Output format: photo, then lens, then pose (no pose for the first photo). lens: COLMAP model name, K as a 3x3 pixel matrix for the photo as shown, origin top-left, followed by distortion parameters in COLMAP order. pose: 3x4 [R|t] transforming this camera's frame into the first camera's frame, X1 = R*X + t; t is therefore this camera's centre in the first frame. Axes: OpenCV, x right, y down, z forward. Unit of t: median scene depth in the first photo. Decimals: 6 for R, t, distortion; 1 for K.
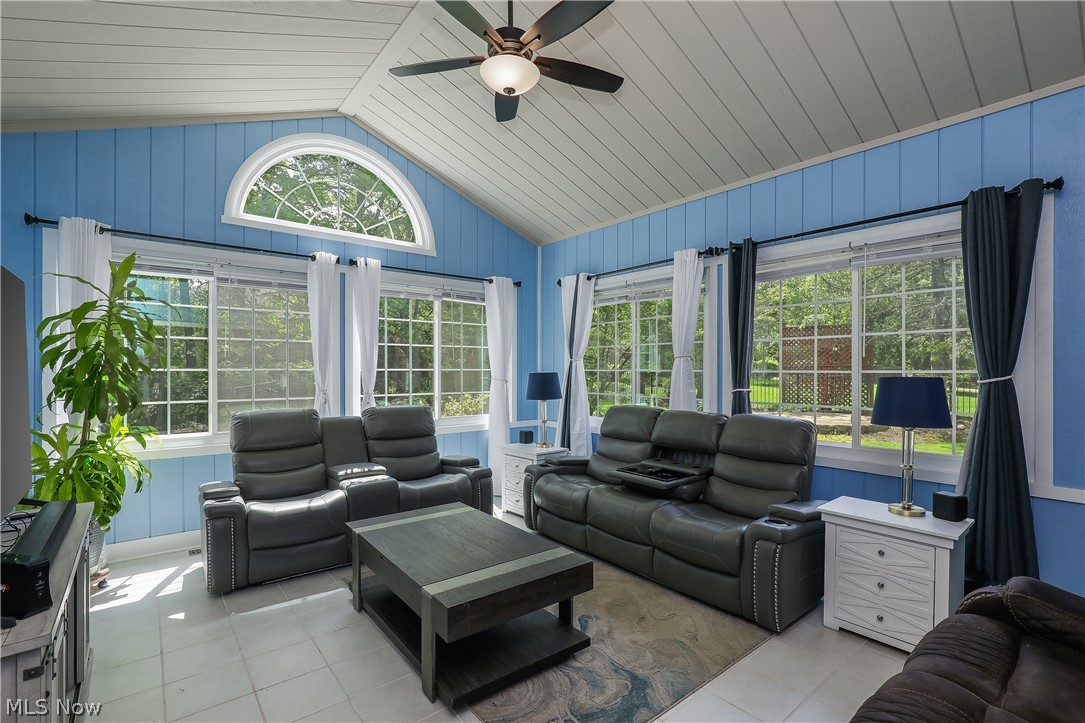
lens RADIAL K [[504.2, 0, 546.6], [0, 504.2, 362.4], [0, 0, 1]] dist [-0.002736, -0.000479]
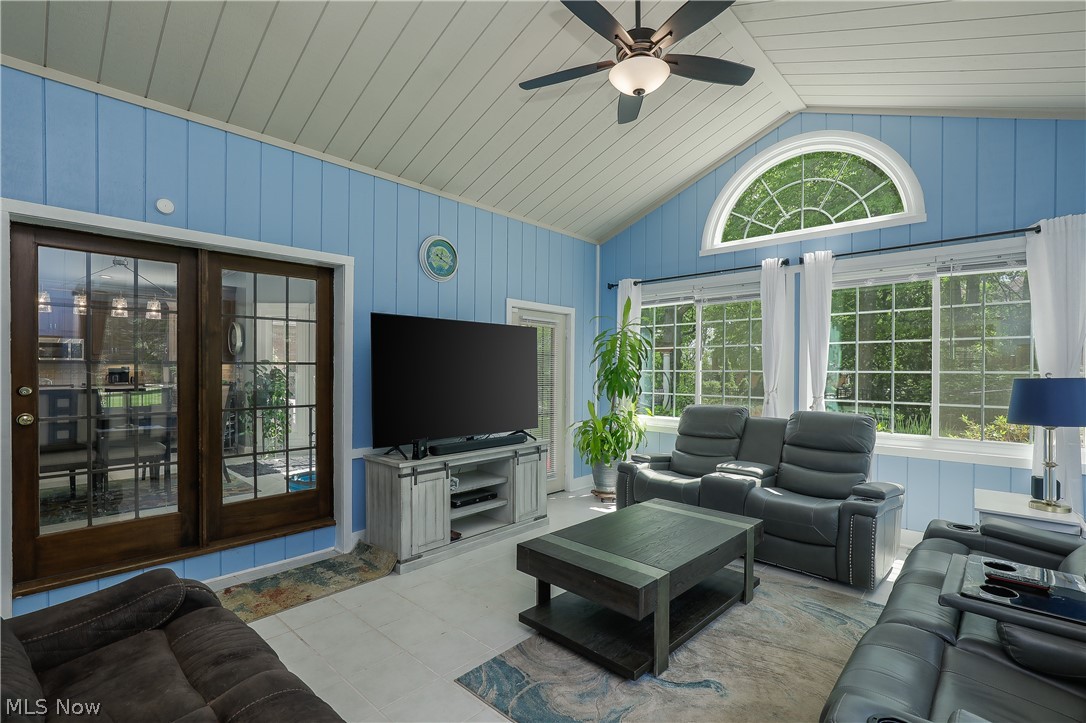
lens RADIAL K [[491.8, 0, 545.9], [0, 491.8, 371.2], [0, 0, 1]] dist [-0.002933, -0.000352]
pose [[0.144721, 0.002115, -0.989470, 0.477160], [0.010354, 0.999940, 0.003652, 0.005258], [0.989418, -0.010773, 0.144691, 0.376771]]
